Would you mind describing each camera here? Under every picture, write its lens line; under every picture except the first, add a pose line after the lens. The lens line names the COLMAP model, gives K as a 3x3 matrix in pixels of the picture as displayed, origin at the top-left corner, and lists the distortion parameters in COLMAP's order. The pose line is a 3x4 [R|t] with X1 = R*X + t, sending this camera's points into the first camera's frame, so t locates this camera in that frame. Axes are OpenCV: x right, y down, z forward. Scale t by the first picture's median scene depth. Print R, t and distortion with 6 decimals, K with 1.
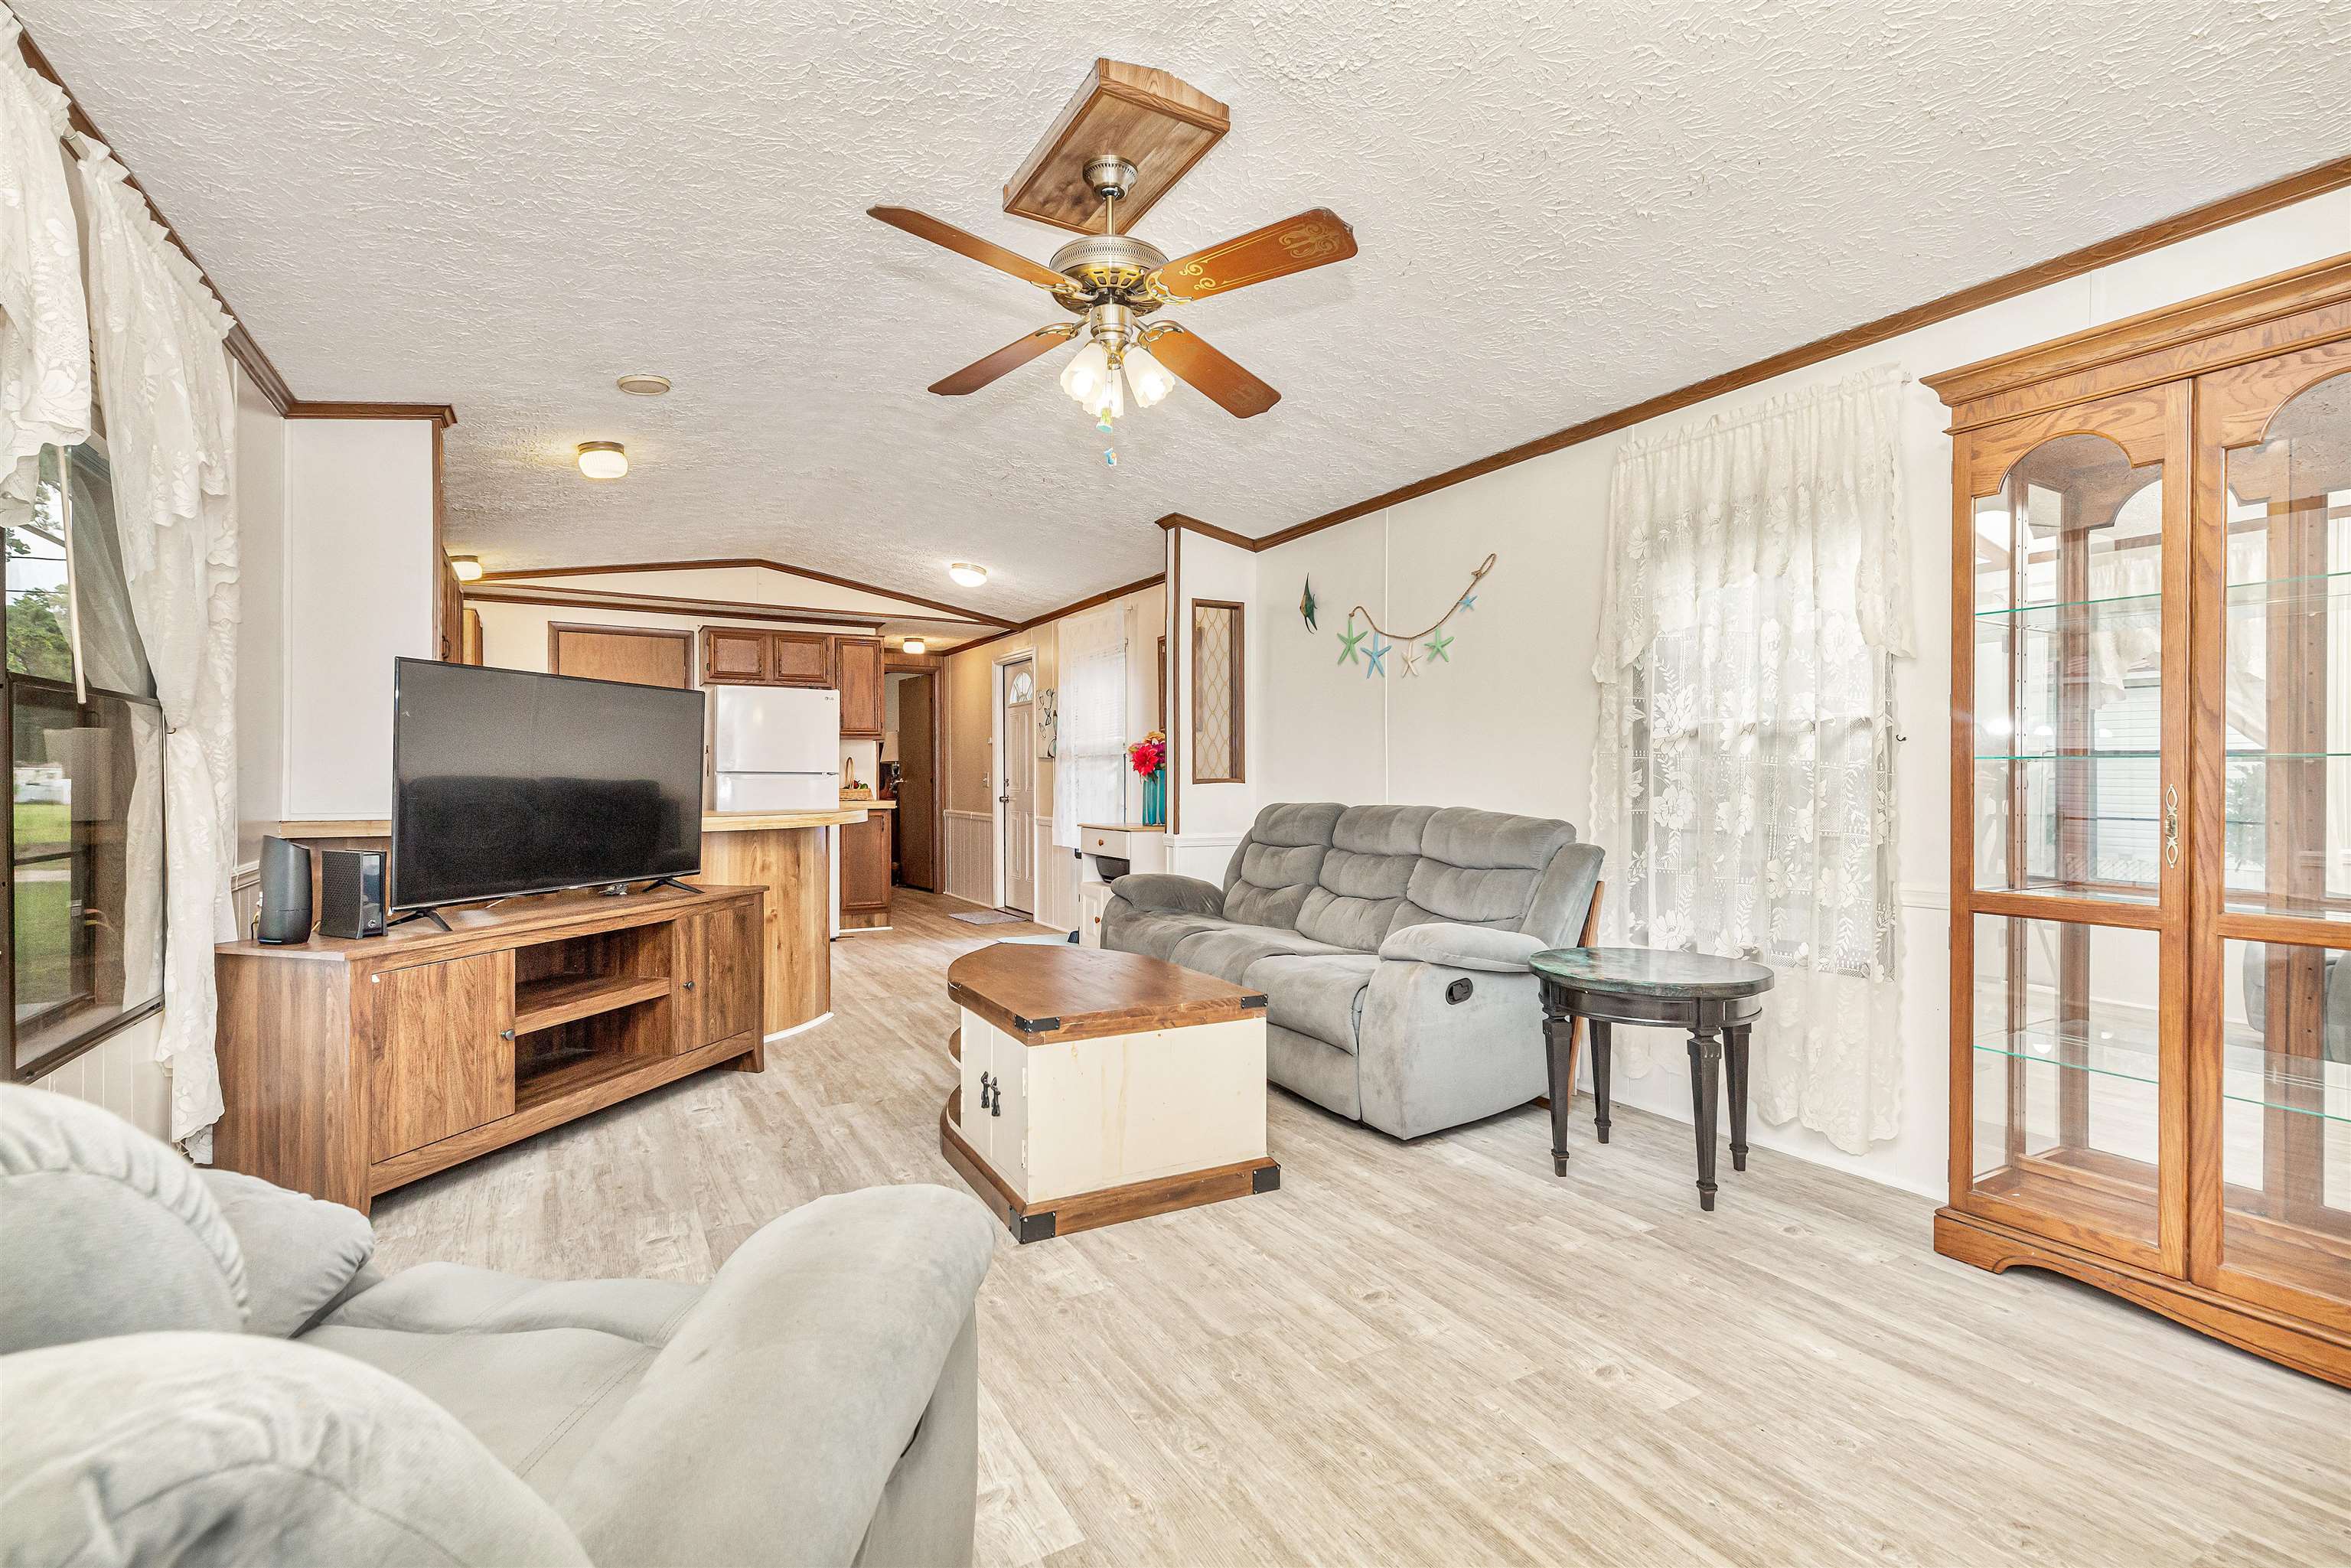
lens RADIAL K [[1059.9, 0, 1191.7], [0, 1059.9, 779.9], [0, 0, 1]] dist [0.003243, 0.000394]
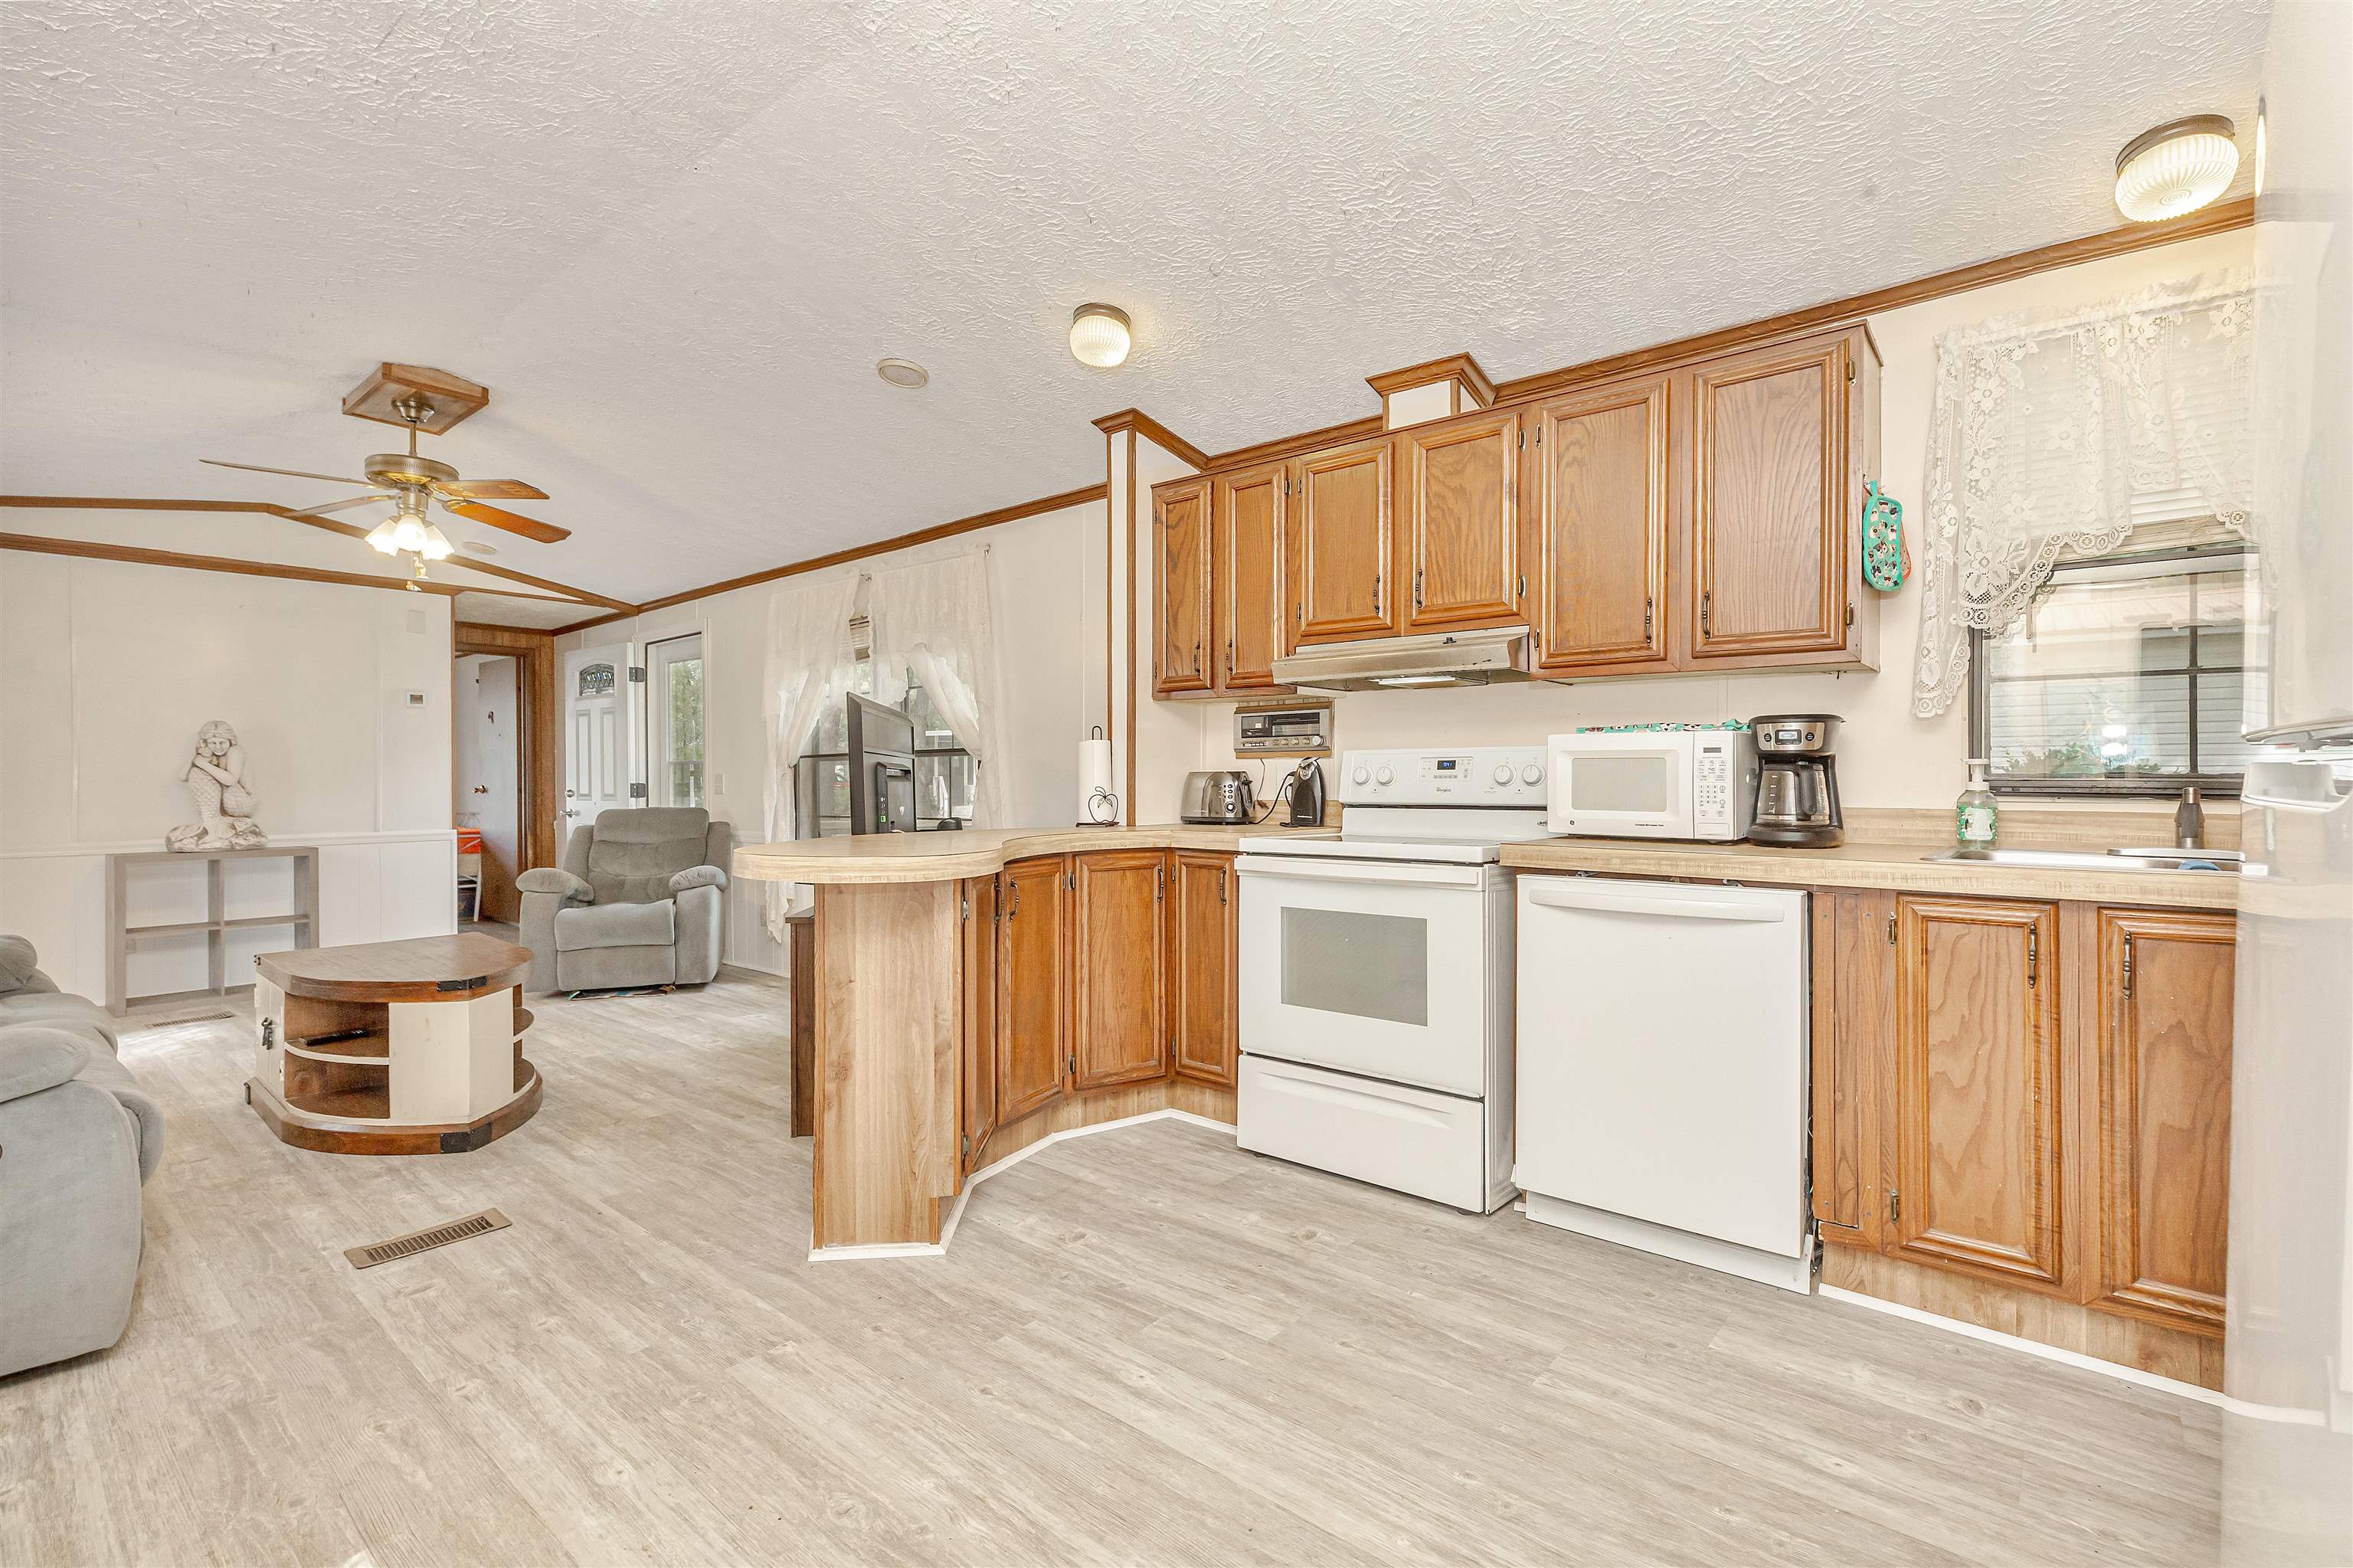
lens RADIAL K [[1060.9, 0, 1179.6], [0, 1060.9, 781.1], [0, 0, 1]] dist [0.003243, 0.000394]
pose [[-0.944301, 0.005253, -0.329042, -0.556831], [0.004835, 0.999986, 0.002091, -0.010144], [0.329048, 0.000384, -0.944313, 2.517564]]
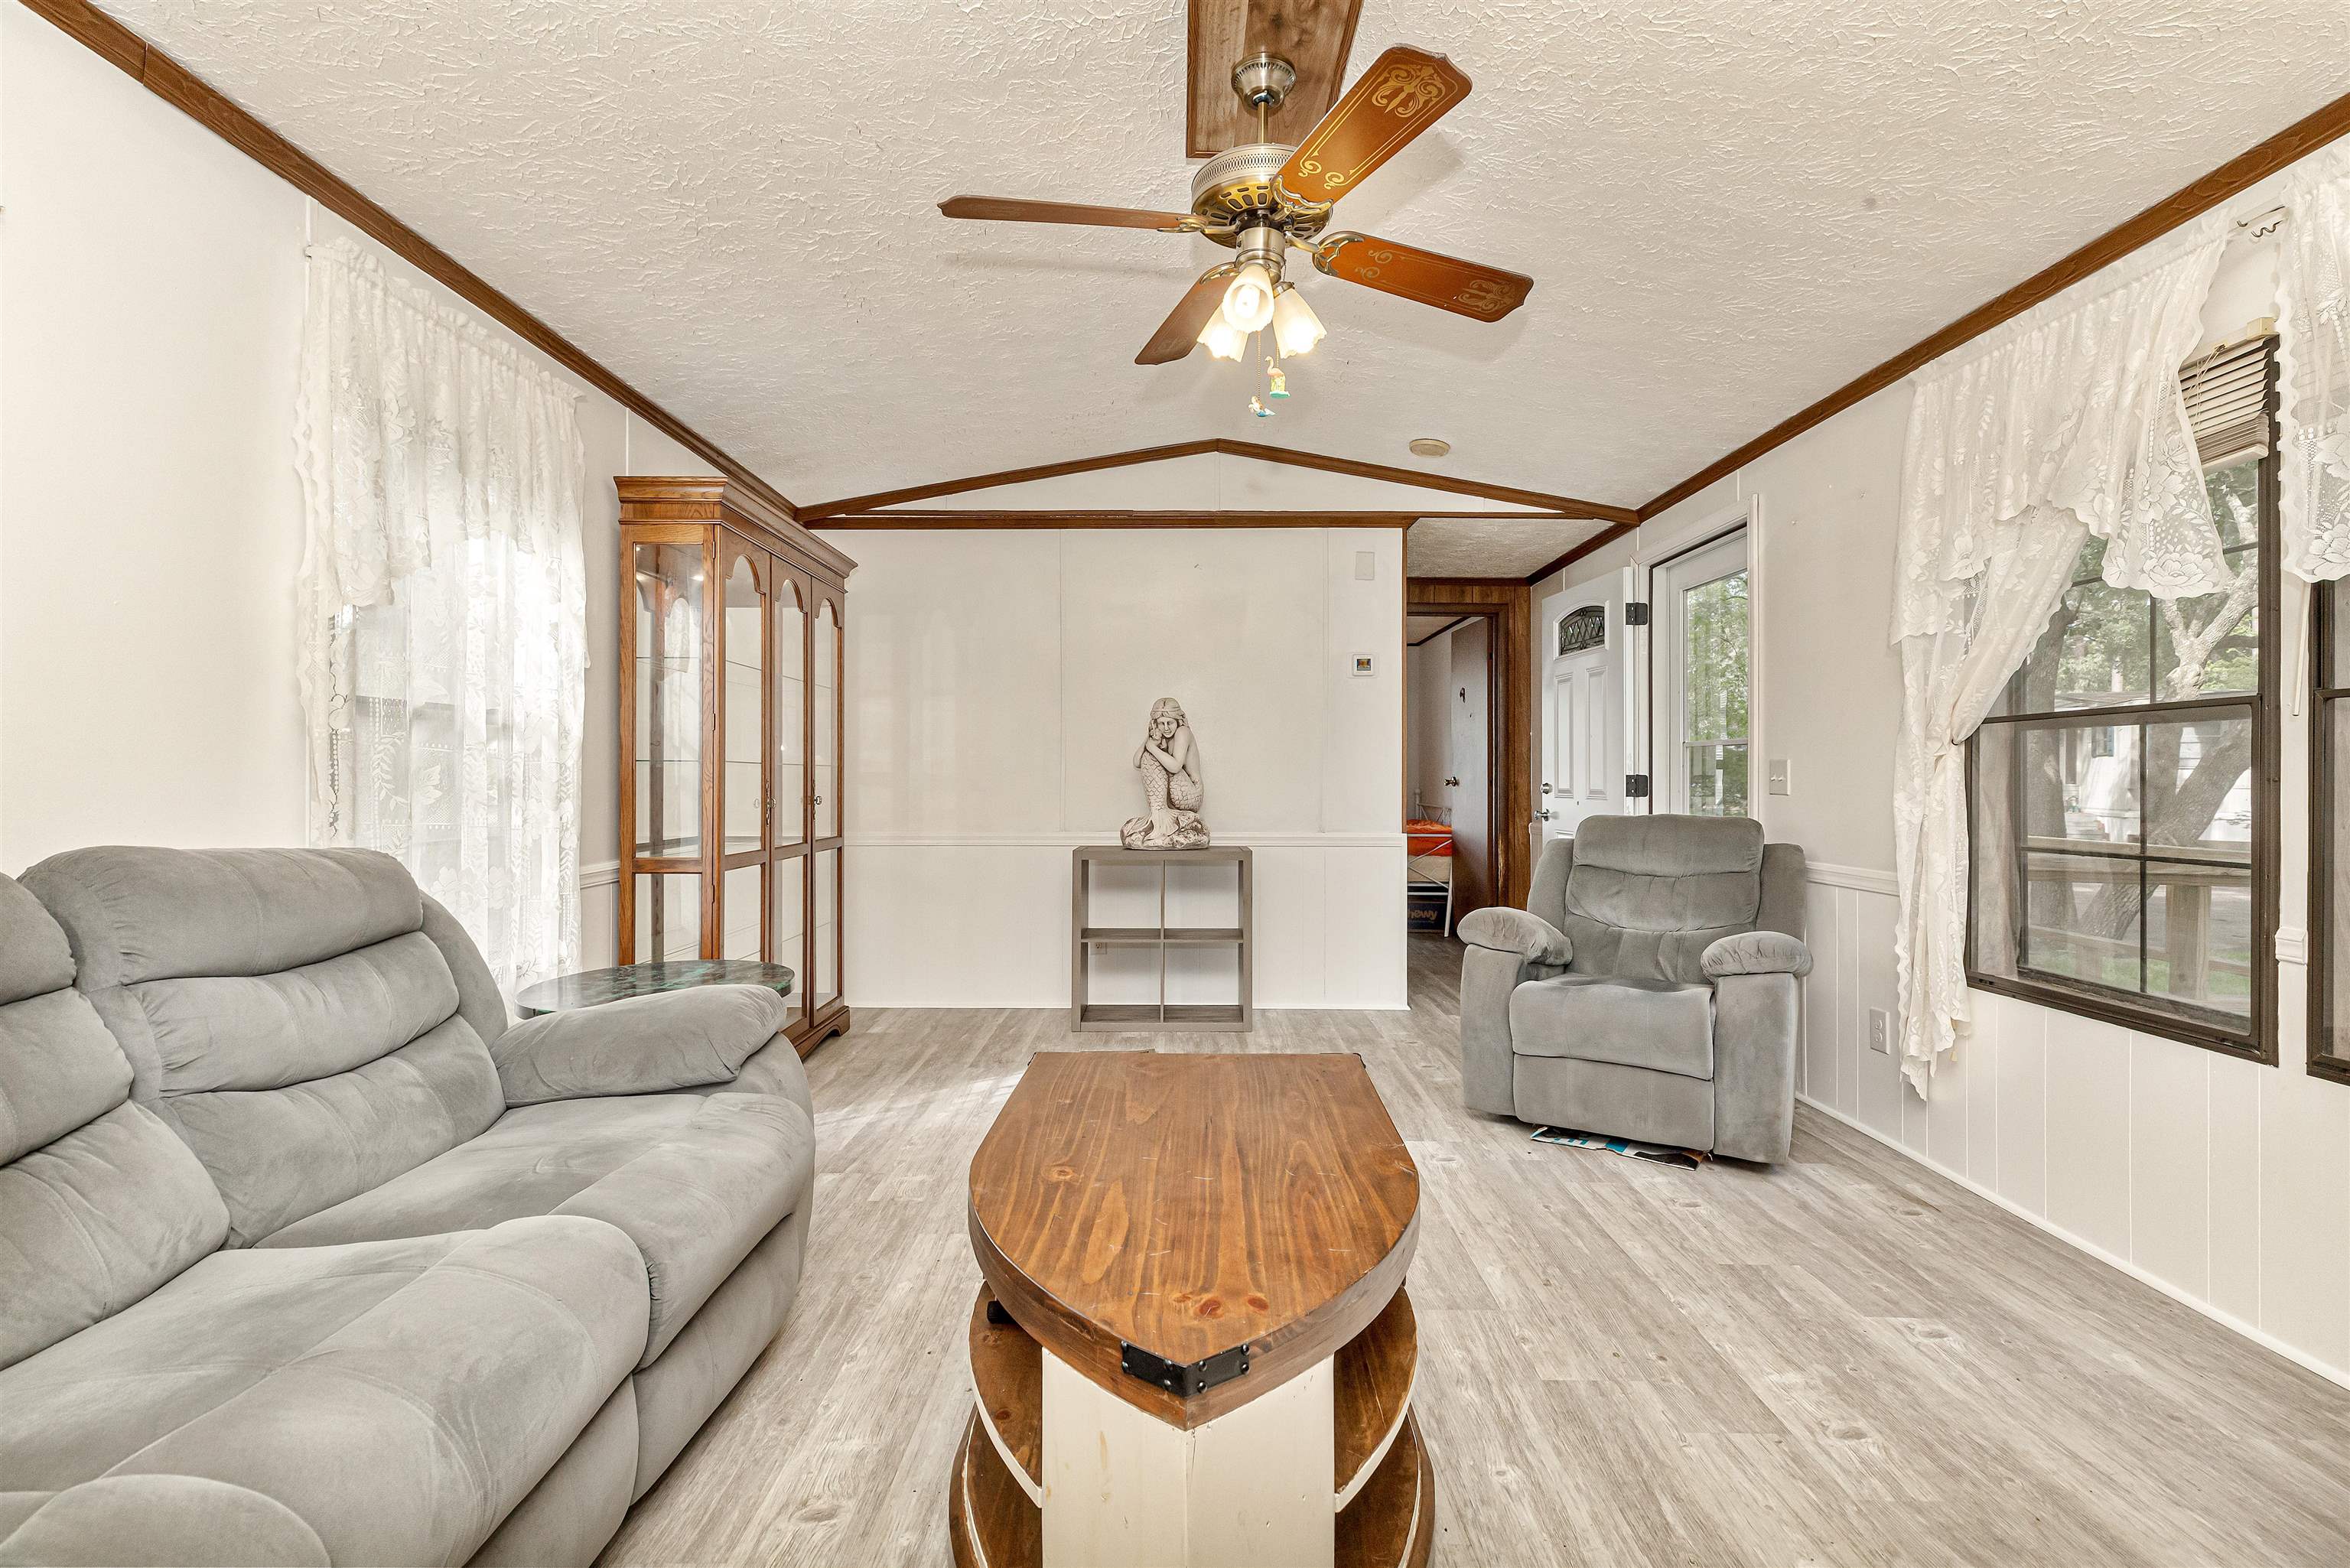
lens RADIAL K [[1059.4, 0, 1168.0], [0, 1059.4, 771.2], [0, 0, 1]] dist [0.003243, 0.000394]
pose [[-0.857494, -0.002069, 0.514490, -0.401073], [-0.003944, 0.999989, -0.002552, -0.004932], [-0.514479, -0.004218, -0.857492, 1.557507]]
